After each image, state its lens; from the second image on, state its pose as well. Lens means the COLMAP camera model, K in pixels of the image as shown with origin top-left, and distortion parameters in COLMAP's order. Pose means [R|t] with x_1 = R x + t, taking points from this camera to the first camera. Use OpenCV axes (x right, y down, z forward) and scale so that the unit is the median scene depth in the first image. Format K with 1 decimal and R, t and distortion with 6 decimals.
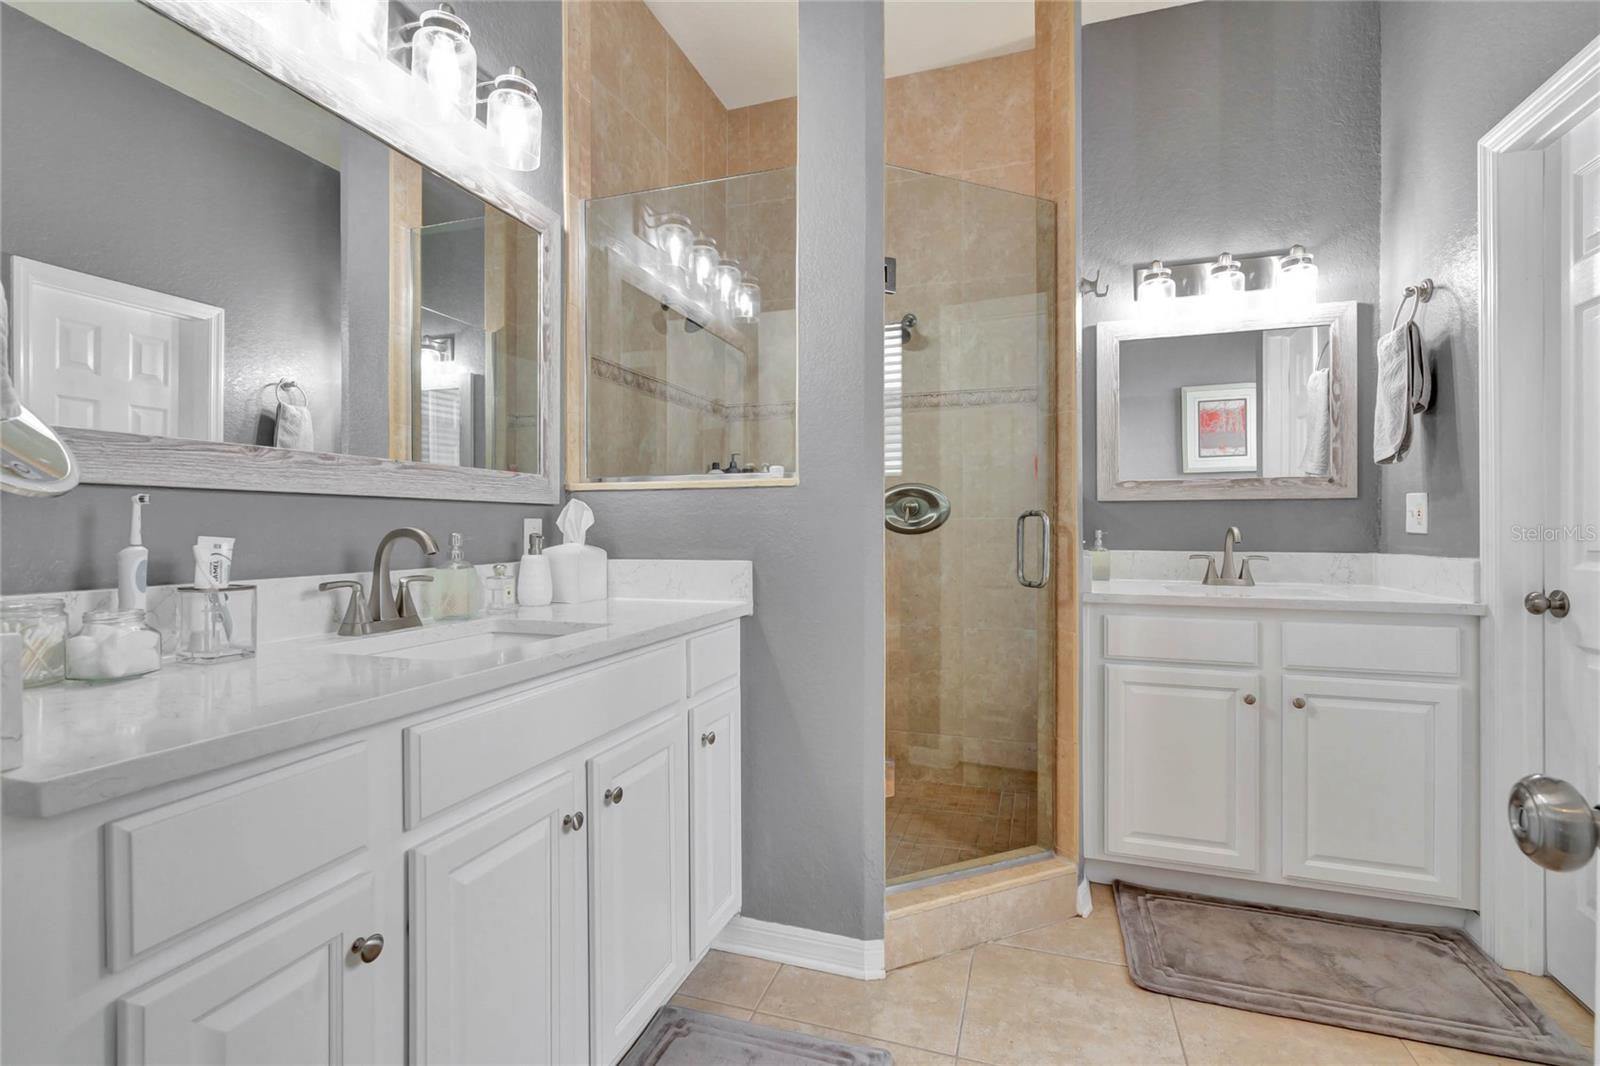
lens RADIAL K [[730.3, 0, 800.8], [0, 730.3, 527.2], [0, 0, 1]] dist [0.020684, -0.000123]
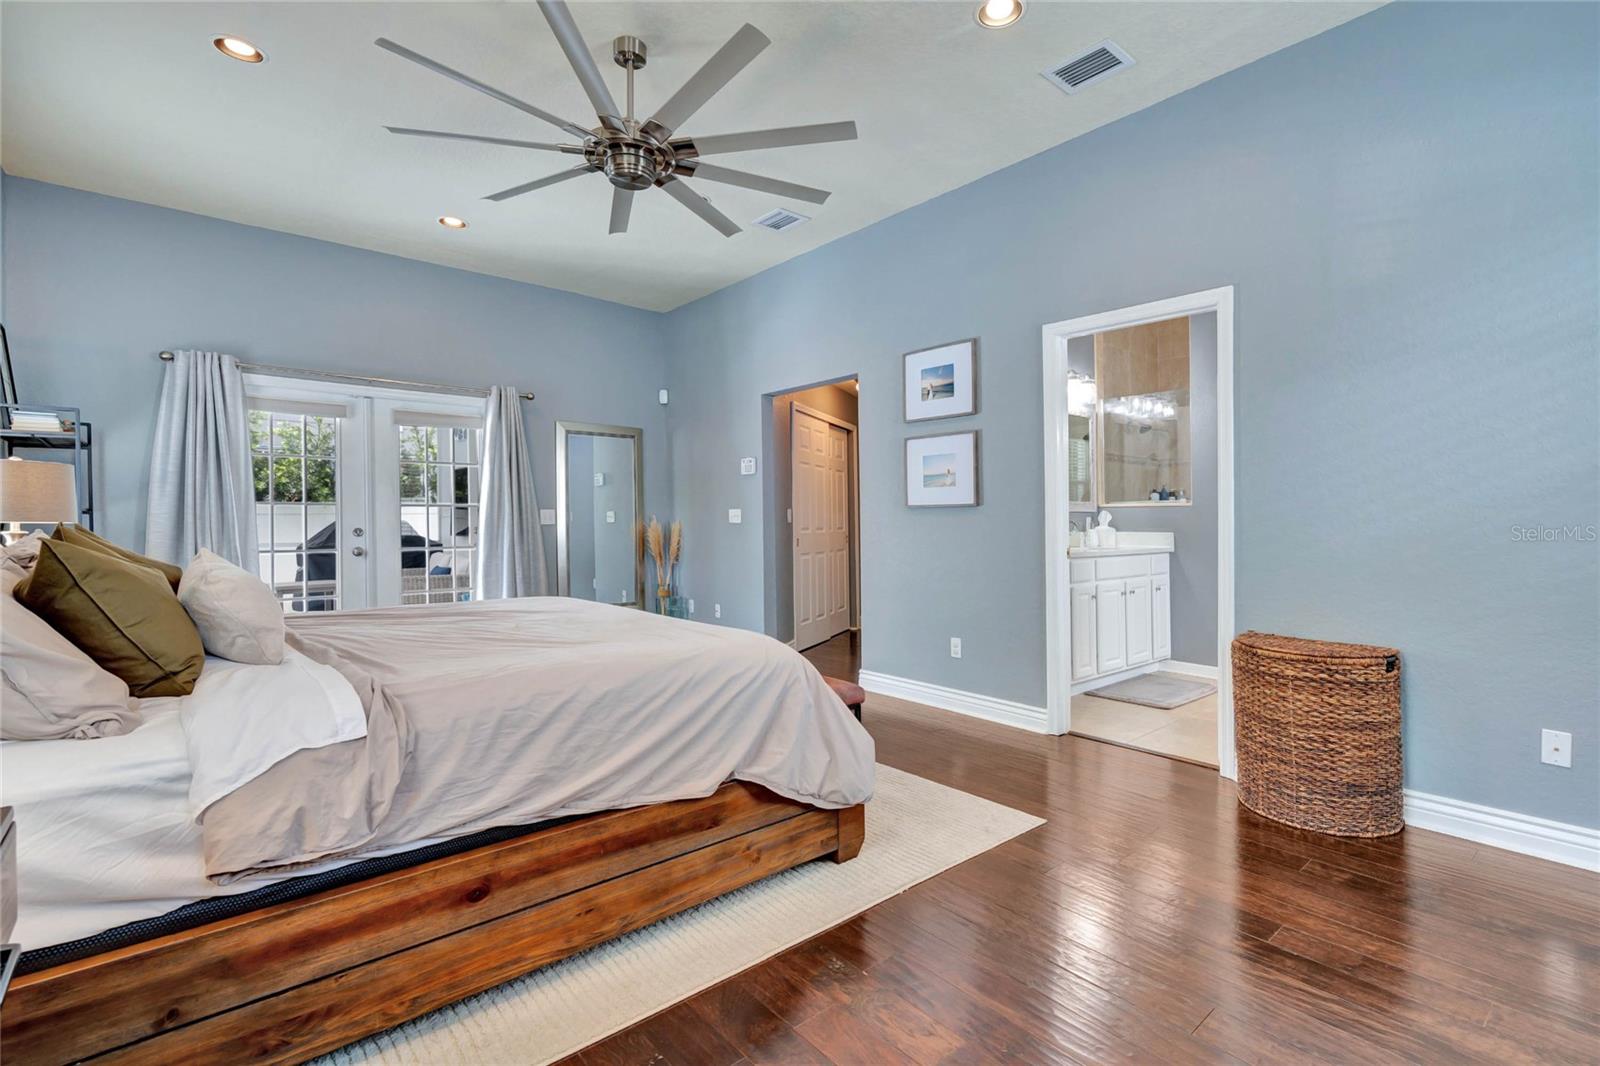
lens RADIAL K [[730.3, 0, 795.6], [0, 730.3, 520.4], [0, 0, 1]] dist [0.020684, -0.000123]
pose [[0.853681, -0.010518, -0.520690, 0.151111], [0.008961, 0.999945, -0.005506, 0.004448], [0.520720, 0.000034, 0.853728, -2.011261]]
